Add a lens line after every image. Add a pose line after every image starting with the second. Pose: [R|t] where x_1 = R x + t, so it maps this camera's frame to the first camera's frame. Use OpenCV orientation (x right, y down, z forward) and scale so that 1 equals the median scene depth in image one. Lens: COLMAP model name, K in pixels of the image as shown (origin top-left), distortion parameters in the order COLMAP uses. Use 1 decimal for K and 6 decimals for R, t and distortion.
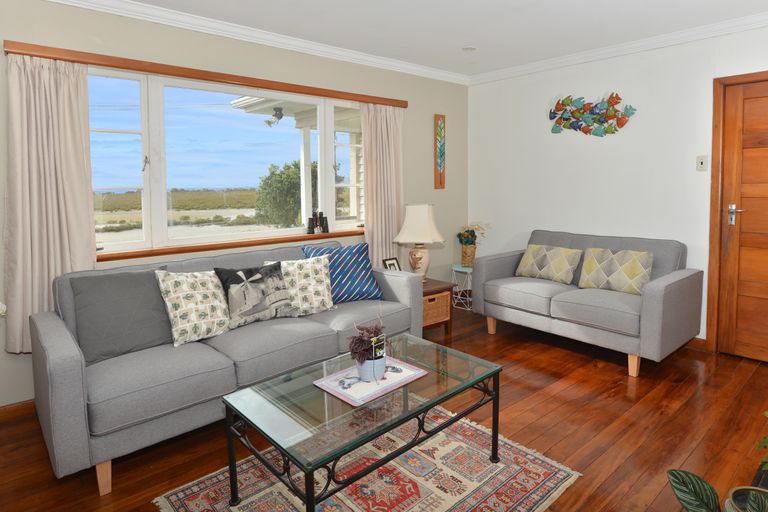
lens RADIAL K [[448.6, 0, 369.8], [0, 448.6, 203.9], [0, 0, 1]] dist [0.004470, -0.001450]
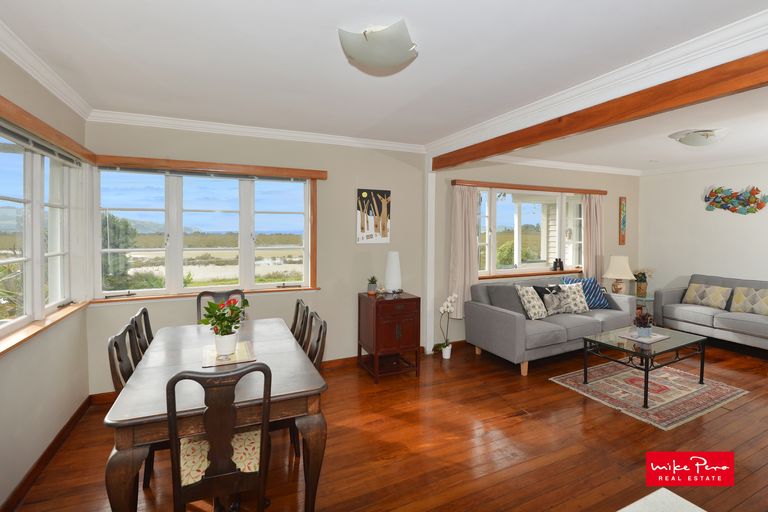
lens RADIAL K [[391.3, 0, 381.0], [0, 391.3, 232.6], [0, 0, 1]] dist [-0.016321, -0.006173]
pose [[0.973305, 0.021234, -0.228529, -0.438211], [-0.028150, 0.999238, -0.027045, -0.021000], [0.227781, 0.032756, 0.973161, -0.617666]]
